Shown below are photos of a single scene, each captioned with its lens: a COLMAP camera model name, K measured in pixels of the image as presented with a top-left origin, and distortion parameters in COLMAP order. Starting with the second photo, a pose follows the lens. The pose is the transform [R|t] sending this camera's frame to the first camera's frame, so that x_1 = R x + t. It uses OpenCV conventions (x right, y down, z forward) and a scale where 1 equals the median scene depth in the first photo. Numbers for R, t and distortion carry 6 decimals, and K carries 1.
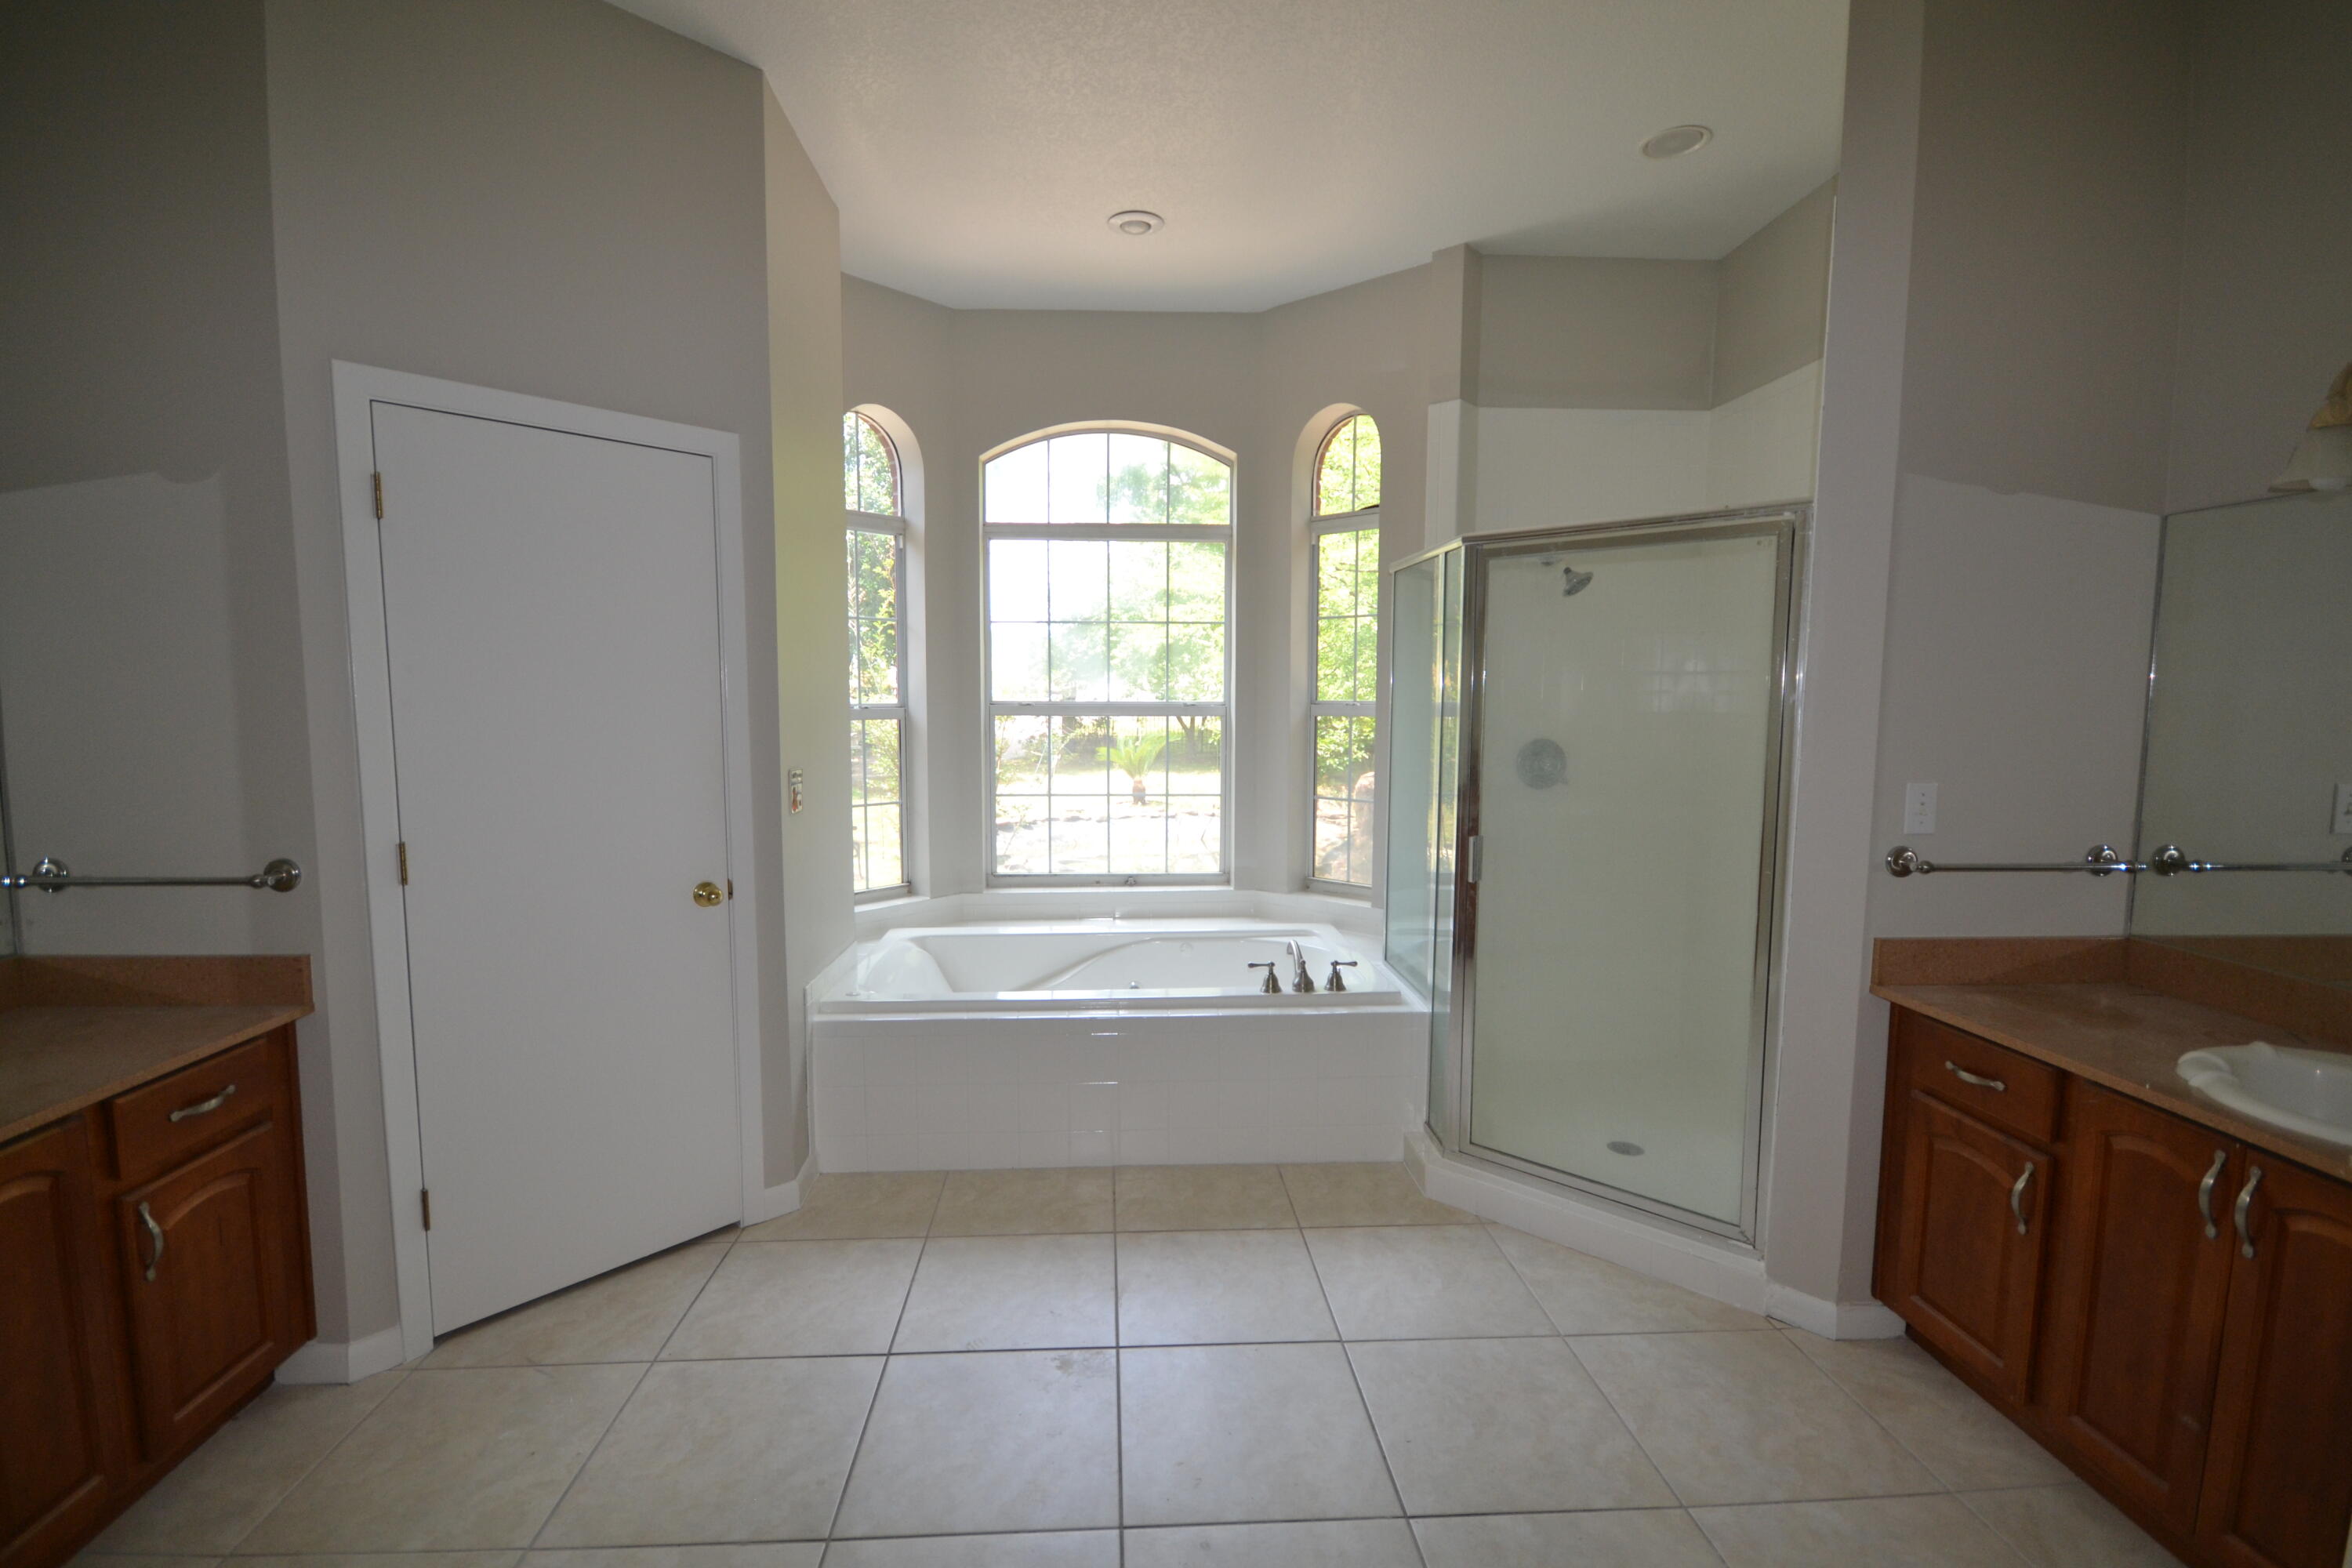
lens RADIAL K [[1043.3, 0, 1160.0], [0, 1043.3, 790.0], [0, 0, 1]] dist [0.009972, -0.007723]
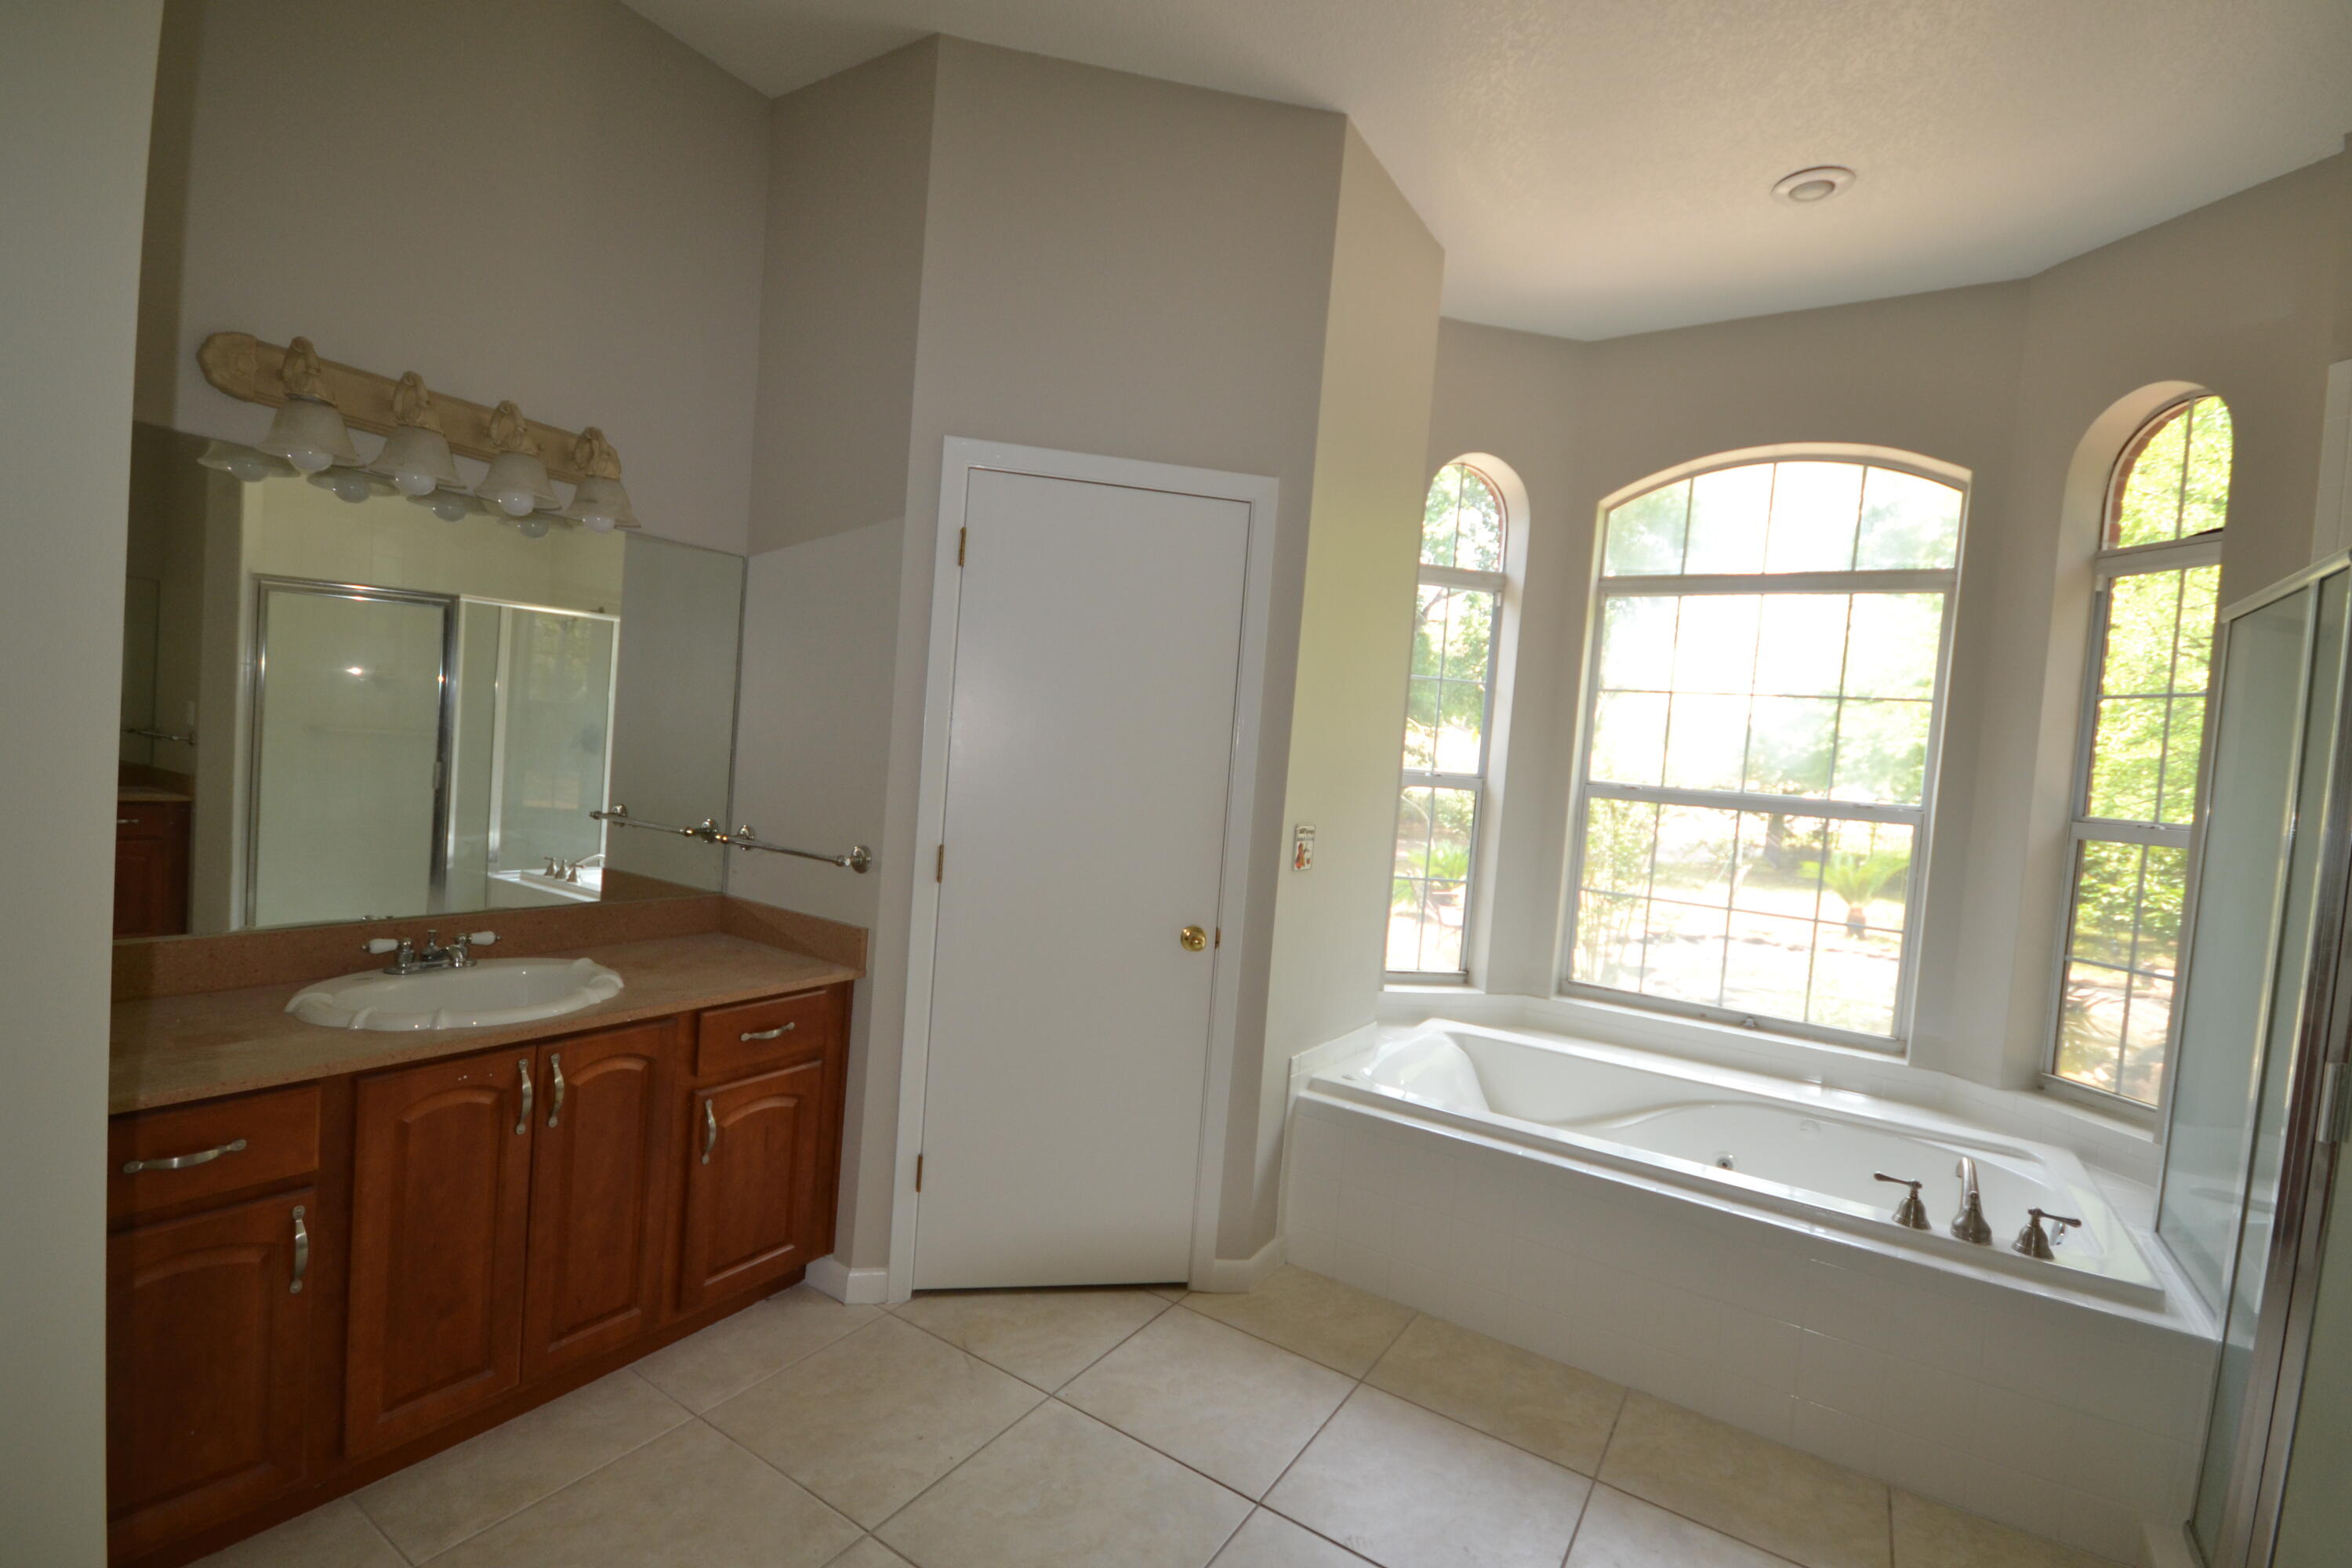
lens RADIAL K [[1043.3, 0, 1168.7], [0, 1043.3, 793.4], [0, 0, 1]] dist [0.009972, -0.007723]
pose [[0.806110, 0.085161, -0.585606, 0.092186], [-0.130000, 0.990901, -0.034850, 0.001300], [0.577310, 0.104222, 0.809847, 0.137799]]
